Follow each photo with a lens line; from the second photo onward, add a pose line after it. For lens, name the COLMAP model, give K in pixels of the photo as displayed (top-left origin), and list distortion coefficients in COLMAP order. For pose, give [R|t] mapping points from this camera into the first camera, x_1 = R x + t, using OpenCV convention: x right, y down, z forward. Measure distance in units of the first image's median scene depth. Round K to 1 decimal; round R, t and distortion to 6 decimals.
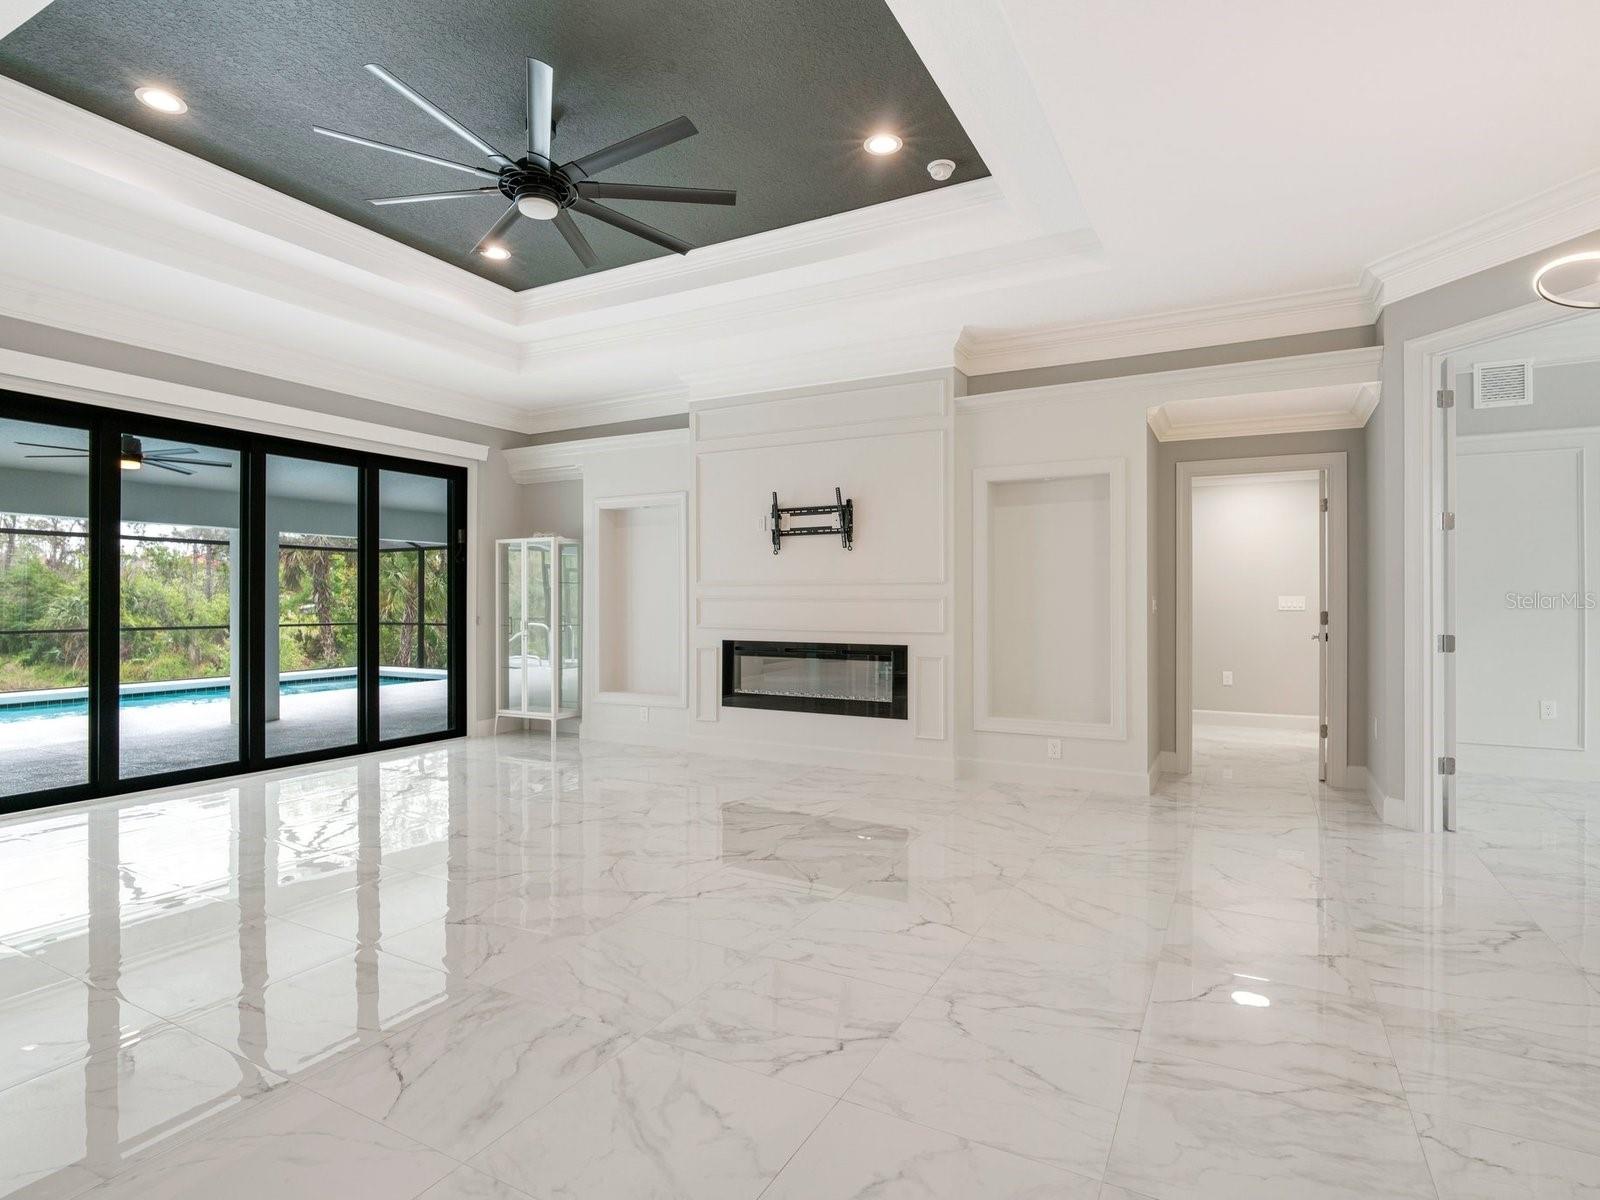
lens RADIAL K [[842.9, 0, 794.5], [0, 842.9, 586.1], [0, 0, 1]] dist [-0.012323, 0.000689]
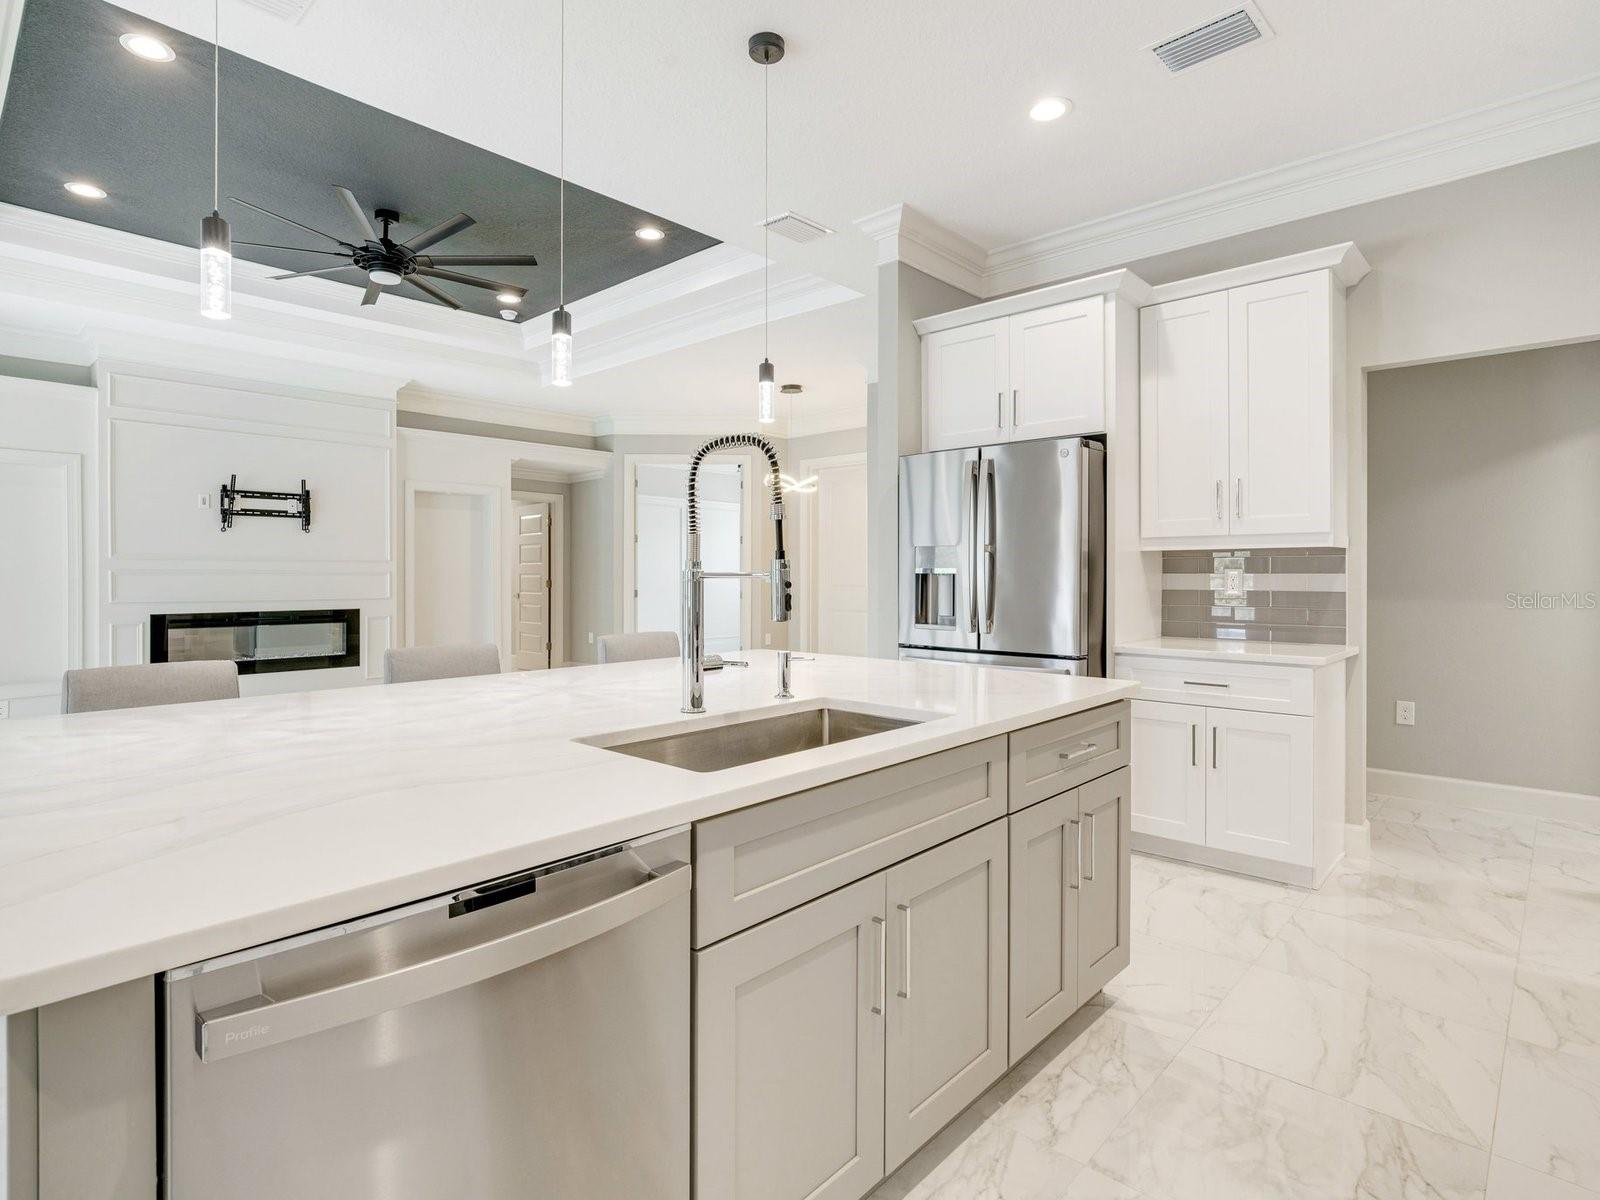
lens RADIAL K [[842.9, 0, 794.5], [0, 842.9, 586.1], [0, 0, 1]] dist [-0.012323, 0.000689]
pose [[0.244504, -0.012503, 0.969568, -0.926610], [-0.016558, 0.999717, 0.017067, 0.001955], [-0.969507, -0.020227, 0.244228, 0.030618]]
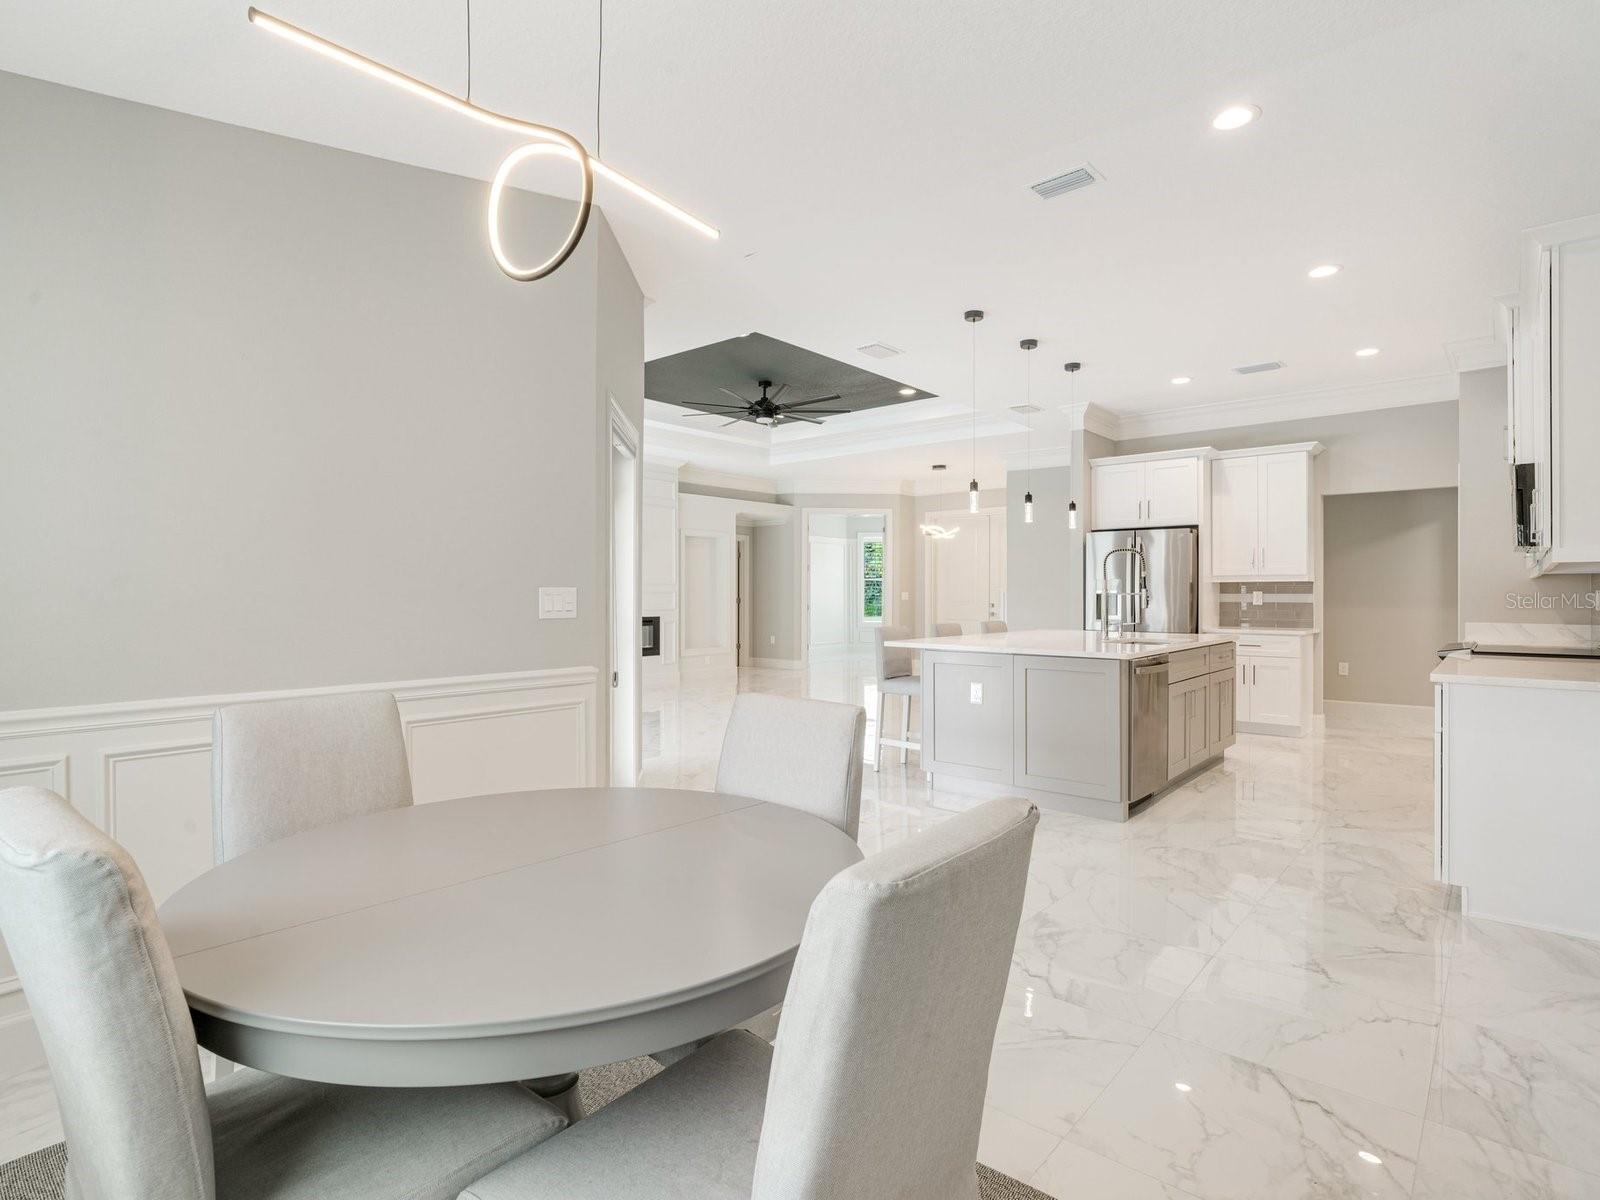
lens RADIAL K [[836.8, 0, 792.7], [0, 836.8, 603.7], [0, 0, 1]] dist [-0.012597, -0.000027]
pose [[0.211065, -0.009523, 0.977426, -1.616415], [-0.018326, 0.999738, 0.013697, 0.008619], [-0.977300, -0.020803, 0.210836, 0.287959]]
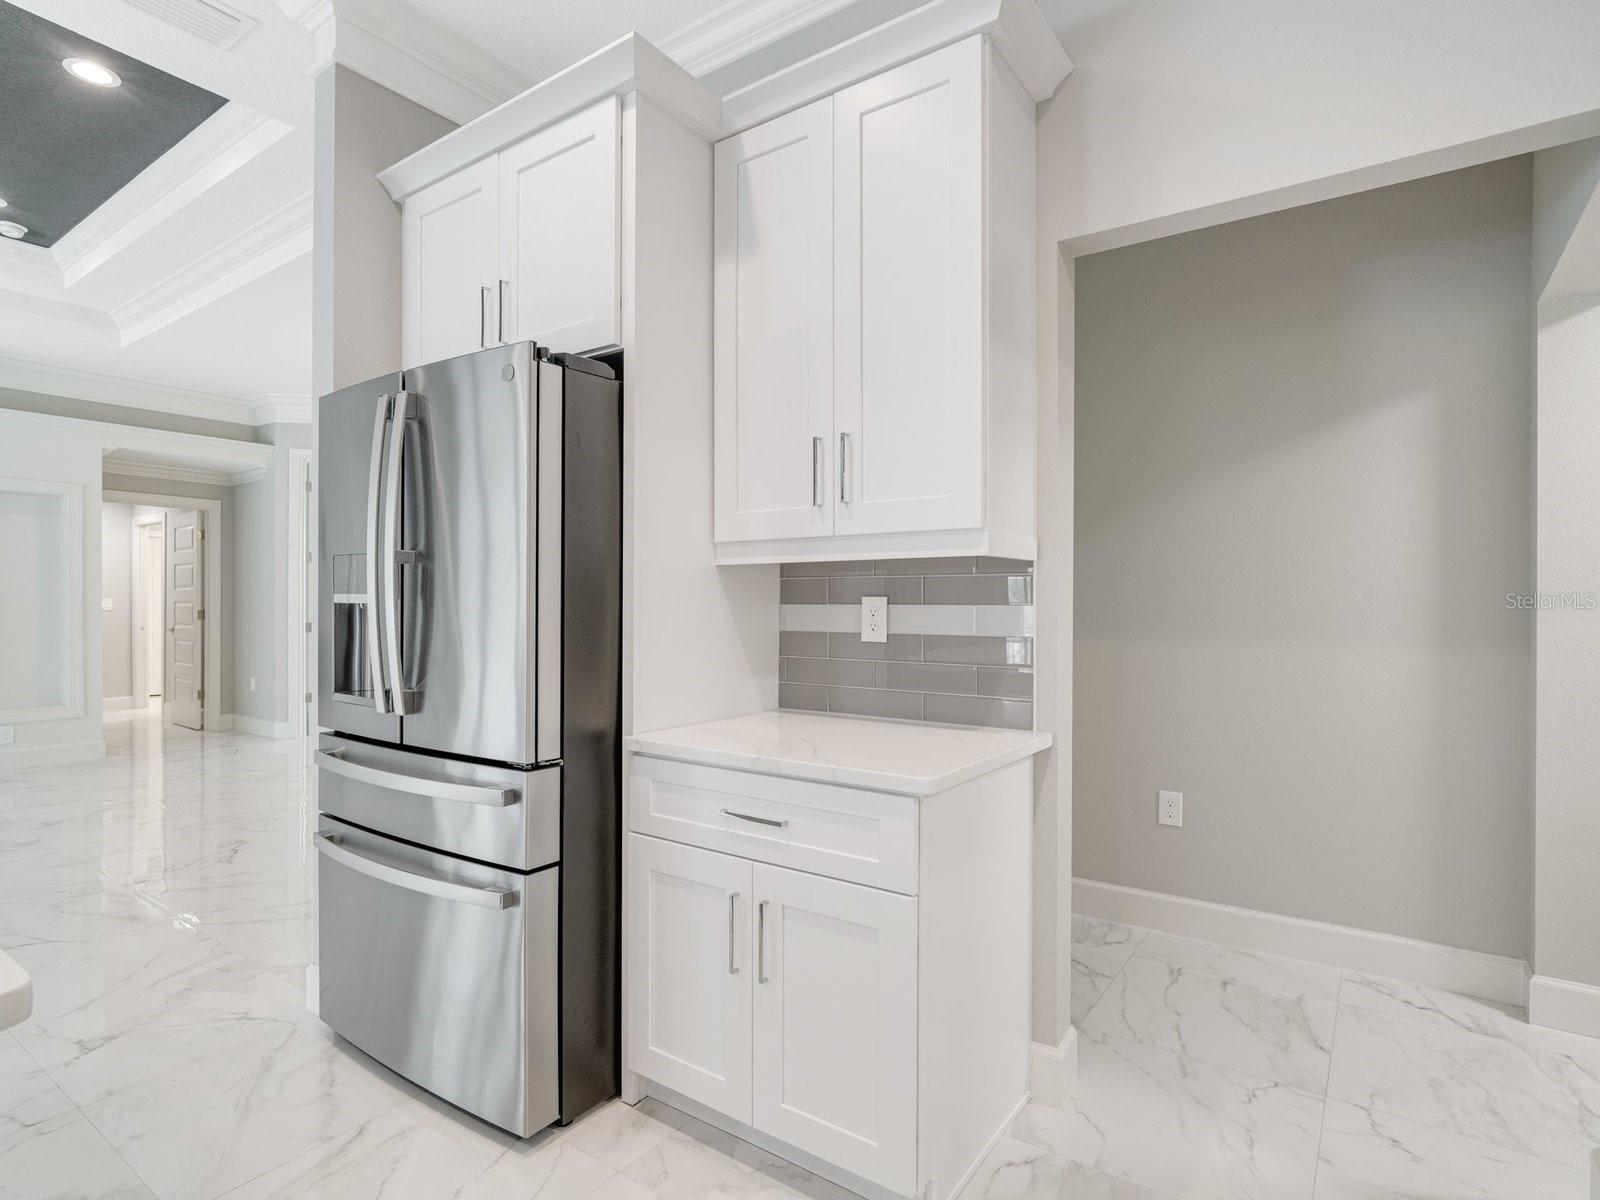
lens RADIAL K [[843.6, 0, 791.1], [0, 843.6, 617.0], [0, 0, 1]] dist [-0.005691, -0.000152]
pose [[0.120293, -0.014463, 0.992633, -0.603002], [-0.019758, 0.999661, 0.016960, -0.002501], [-0.992542, -0.021653, 0.119966, -0.147571]]
